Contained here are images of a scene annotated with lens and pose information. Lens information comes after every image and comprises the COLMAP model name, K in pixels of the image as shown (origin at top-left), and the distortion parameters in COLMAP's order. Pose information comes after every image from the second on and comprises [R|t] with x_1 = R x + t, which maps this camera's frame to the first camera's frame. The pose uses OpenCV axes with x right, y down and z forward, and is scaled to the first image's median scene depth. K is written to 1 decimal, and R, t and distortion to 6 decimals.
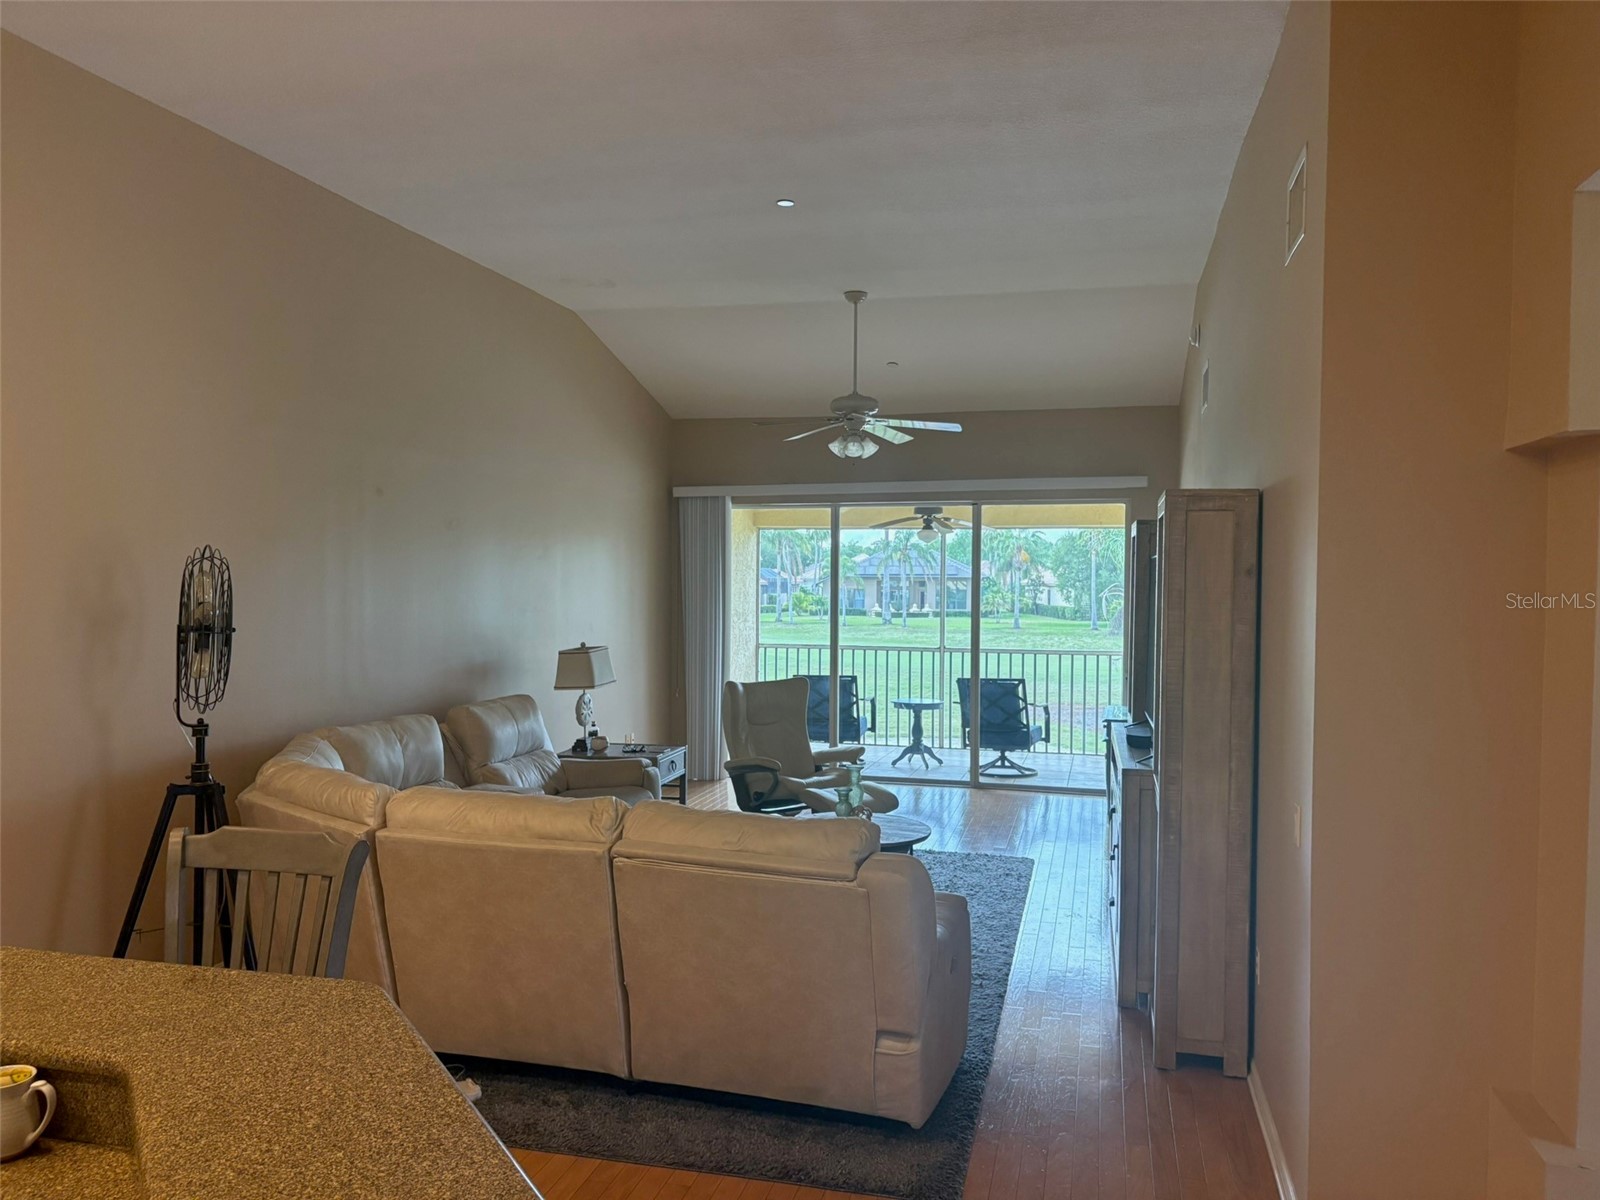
lens RADIAL K [[1207.4, 0, 800.0], [0, 1207.4, 600.0], [0, 0, 1]] dist [0.088346, -0.002278]
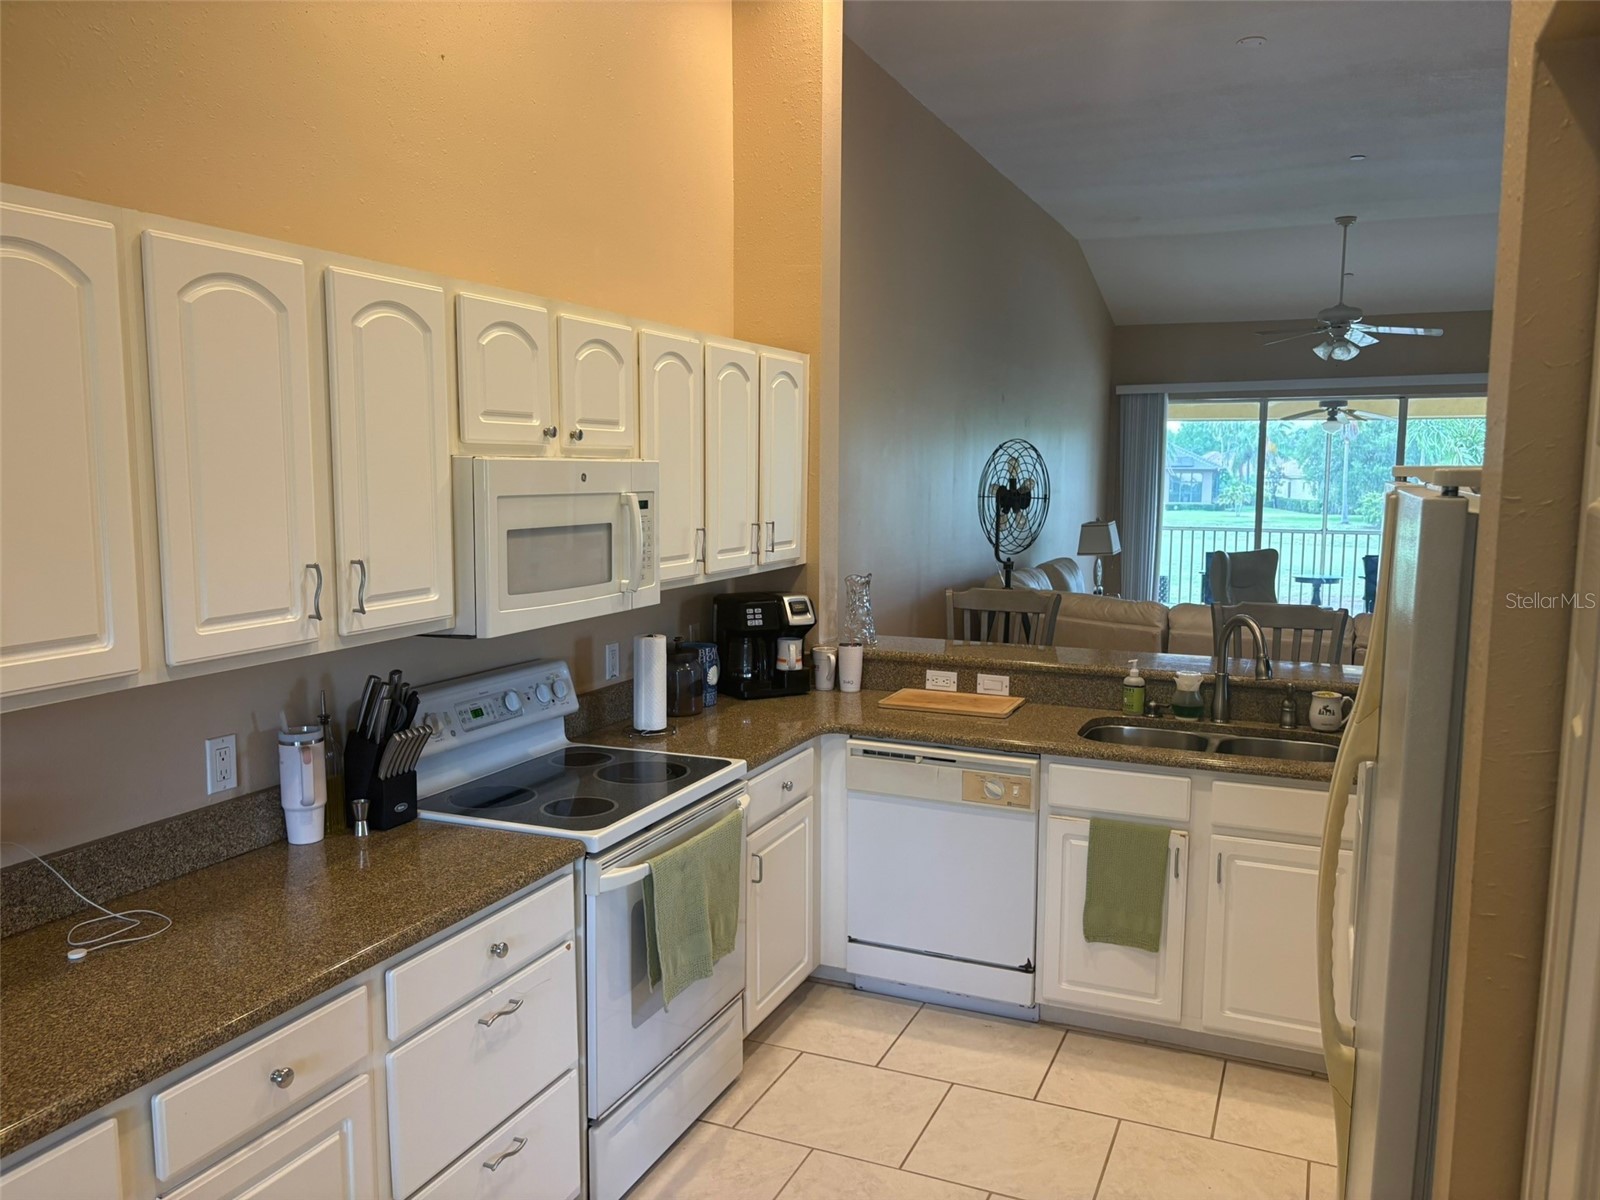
lens RADIAL K [[1217.0, 0, 800.0], [0, 1217.0, 600.0], [0, 0, 1]] dist [-0.000778, -0.012641]
pose [[0.986465, 0.013155, -0.163441, -0.172526], [0.001044, 0.996252, 0.086487, 0.007185], [0.163966, -0.085487, 0.982755, -0.165662]]
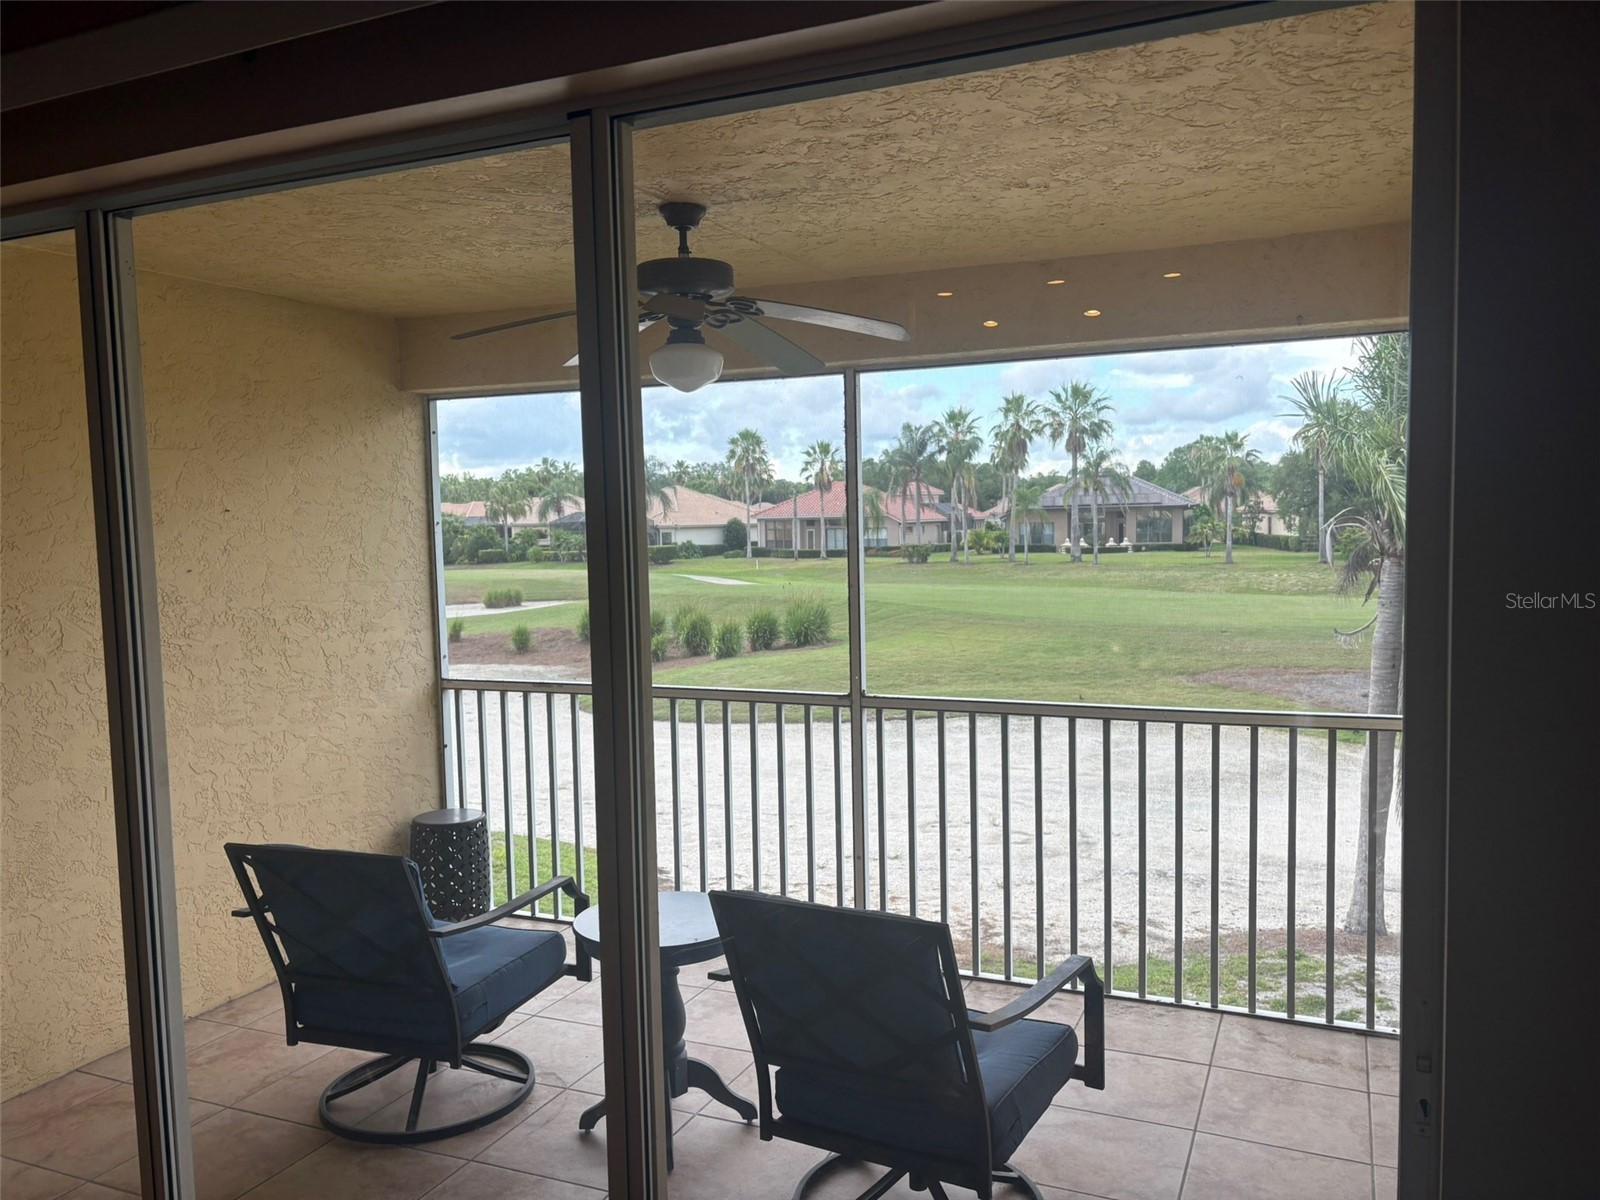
lens RADIAL K [[1217.0, 0, 800.0], [0, 1217.0, 600.0], [0, 0, 1]] dist [-0.000778, -0.012641]
pose [[0.985369, -0.018691, -0.169409, 0.167545], [0.027389, 0.998416, 0.049154, -0.009639], [0.168222, -0.053075, 0.984319, 0.645426]]
